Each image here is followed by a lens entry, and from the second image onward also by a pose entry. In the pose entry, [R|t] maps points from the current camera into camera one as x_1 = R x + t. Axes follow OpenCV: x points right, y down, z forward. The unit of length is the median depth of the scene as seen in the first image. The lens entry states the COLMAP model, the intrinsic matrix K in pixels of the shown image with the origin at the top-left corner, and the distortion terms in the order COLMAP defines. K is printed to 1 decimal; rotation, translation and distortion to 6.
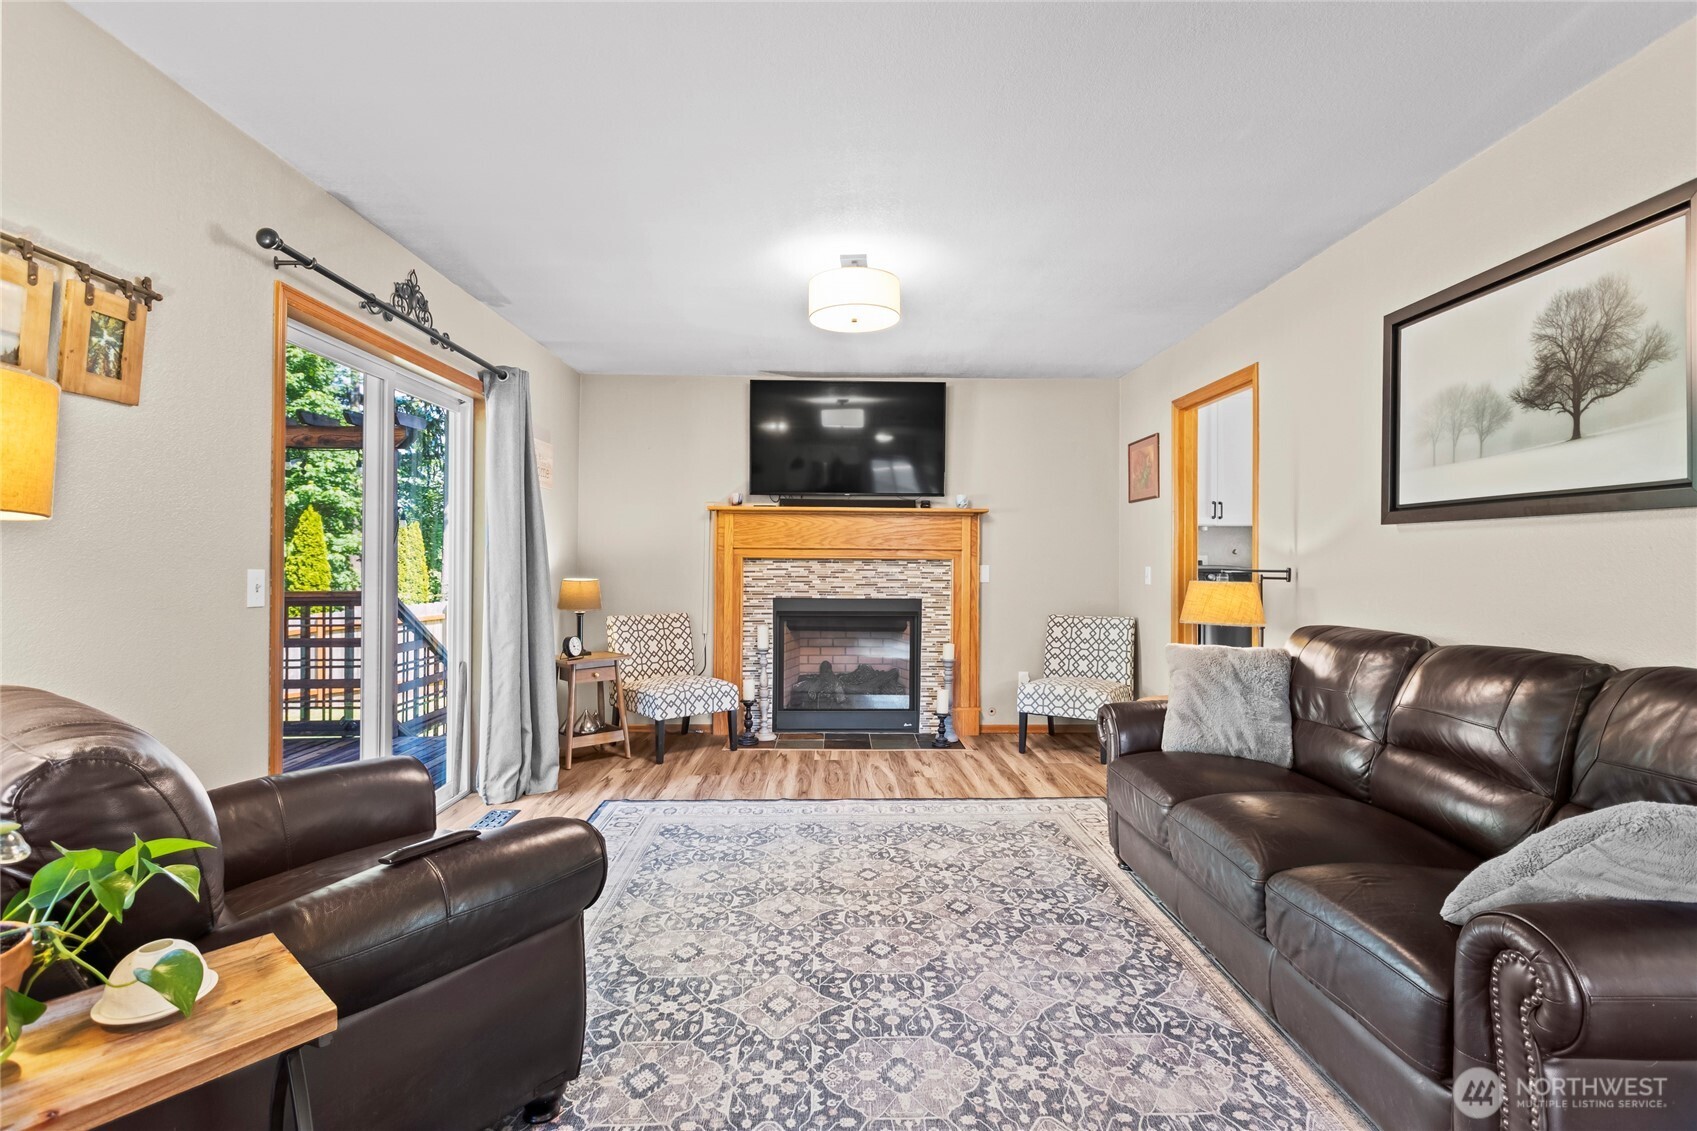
lens RADIAL K [[792.6, 0, 852.6], [0, 792.6, 573.7], [0, 0, 1]] dist [-0.002352, 0.000064]
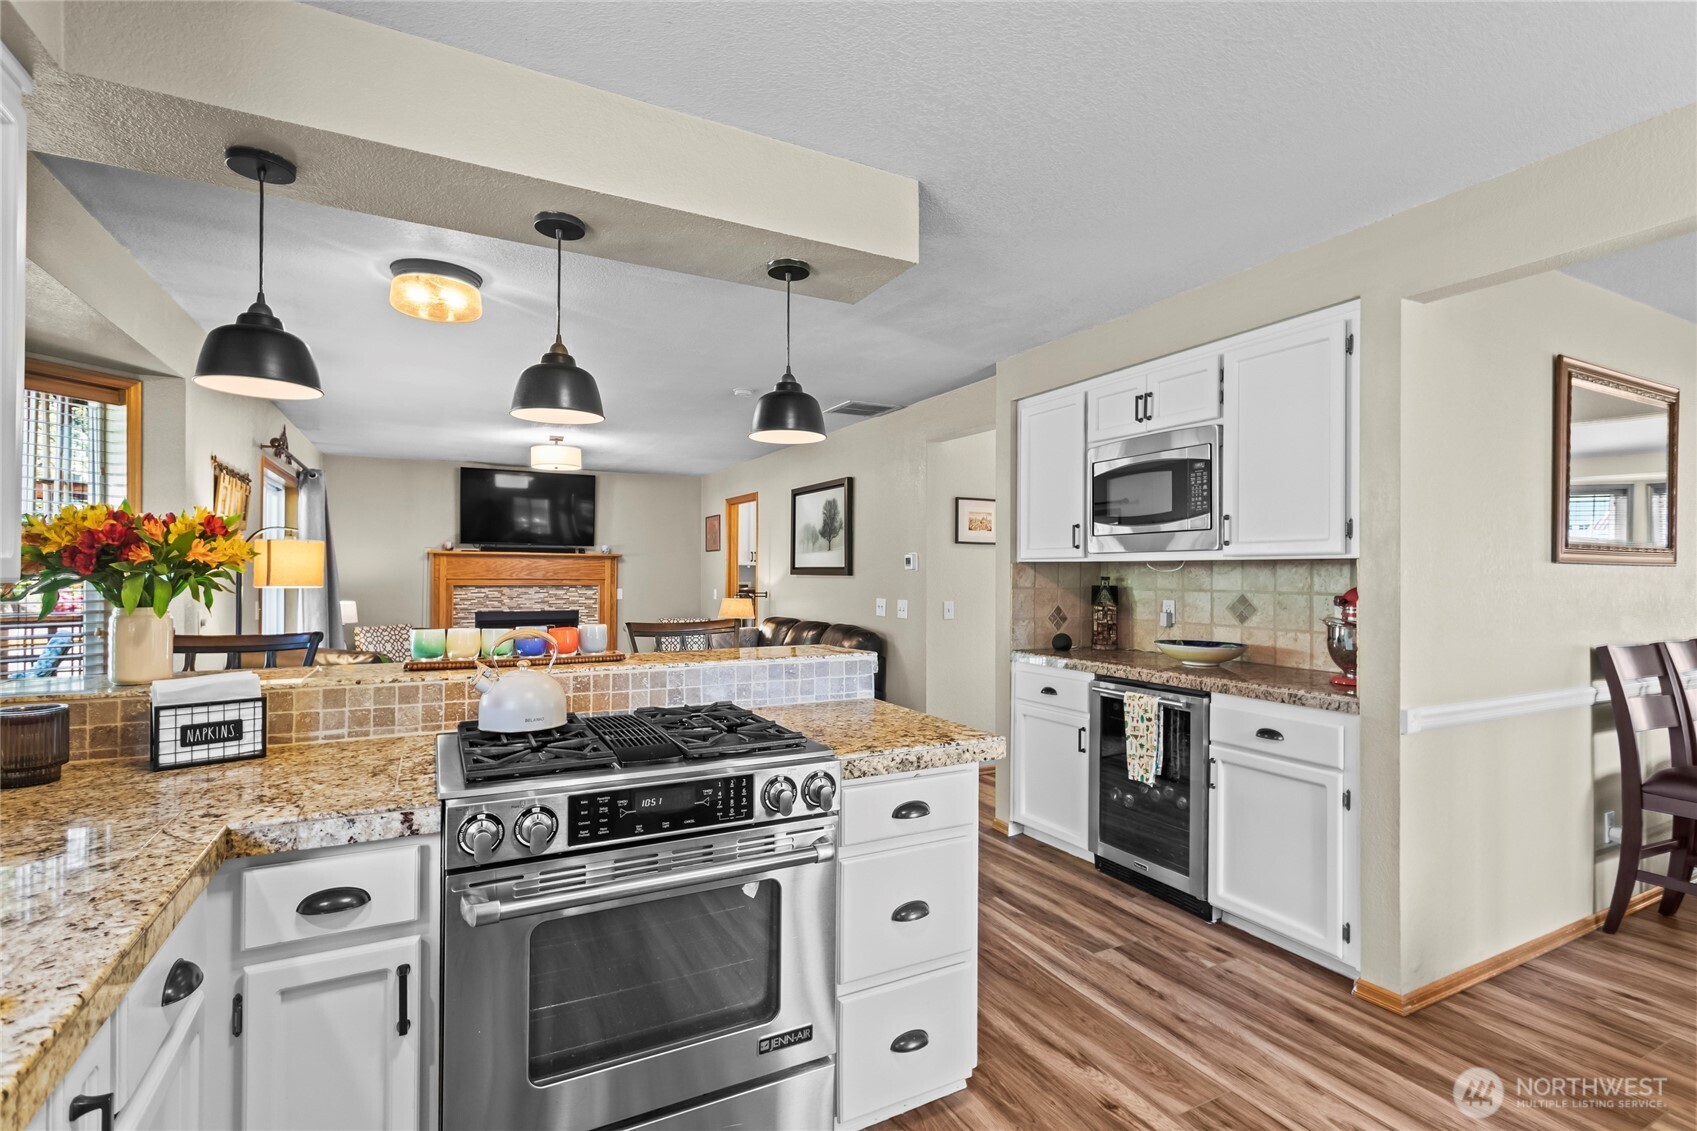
lens RADIAL K [[792.6, 0, 852.6], [0, 792.6, 573.7], [0, 0, 1]] dist [-0.002352, 0.000064]
pose [[0.892468, -0.002123, 0.451106, -0.140797], [0.009036, 0.999872, -0.013170, -0.015885], [-0.451021, 0.015830, 0.892373, -0.668430]]
